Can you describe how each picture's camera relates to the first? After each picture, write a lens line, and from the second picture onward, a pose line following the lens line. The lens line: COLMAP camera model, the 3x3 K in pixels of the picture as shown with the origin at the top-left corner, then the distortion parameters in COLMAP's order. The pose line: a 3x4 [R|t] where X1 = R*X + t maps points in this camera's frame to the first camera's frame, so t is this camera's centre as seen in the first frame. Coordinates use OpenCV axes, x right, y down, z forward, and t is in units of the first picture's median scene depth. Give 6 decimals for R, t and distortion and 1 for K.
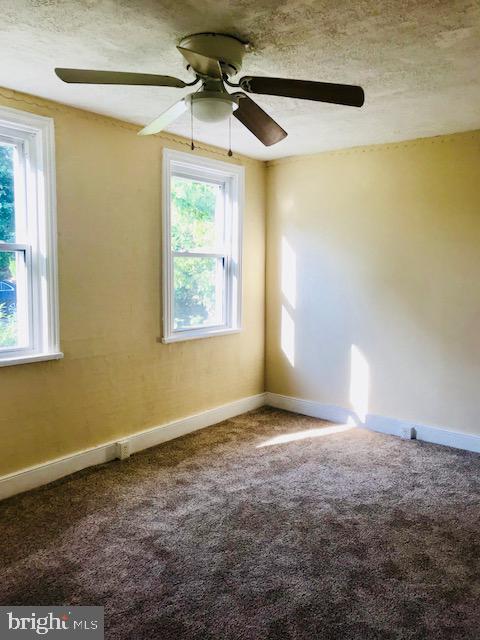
lens RADIAL K [[521.5, 0, 242.8], [0, 521.5, 317.5], [0, 0, 1]] dist [0.095646, -0.245074]
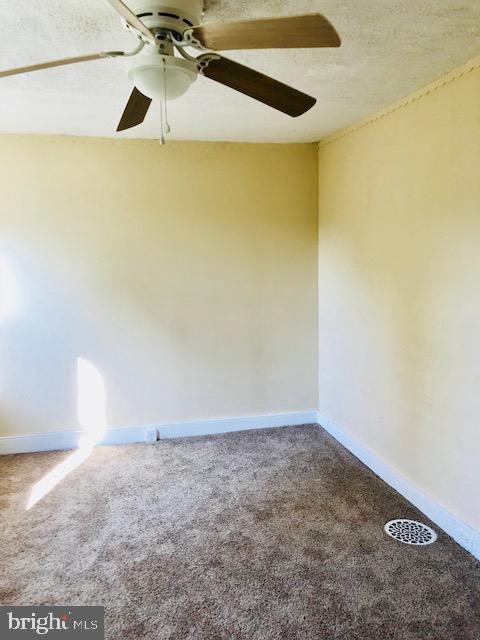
lens RADIAL K [[521.5, 0, 242.8], [0, 521.5, 317.5], [0, 0, 1]] dist [0.095646, -0.245074]
pose [[0.592970, -0.100255, 0.798959, -0.346676], [0.099158, 0.993758, 0.051105, -0.032855], [-0.799096, 0.048920, 0.599210, 0.271349]]
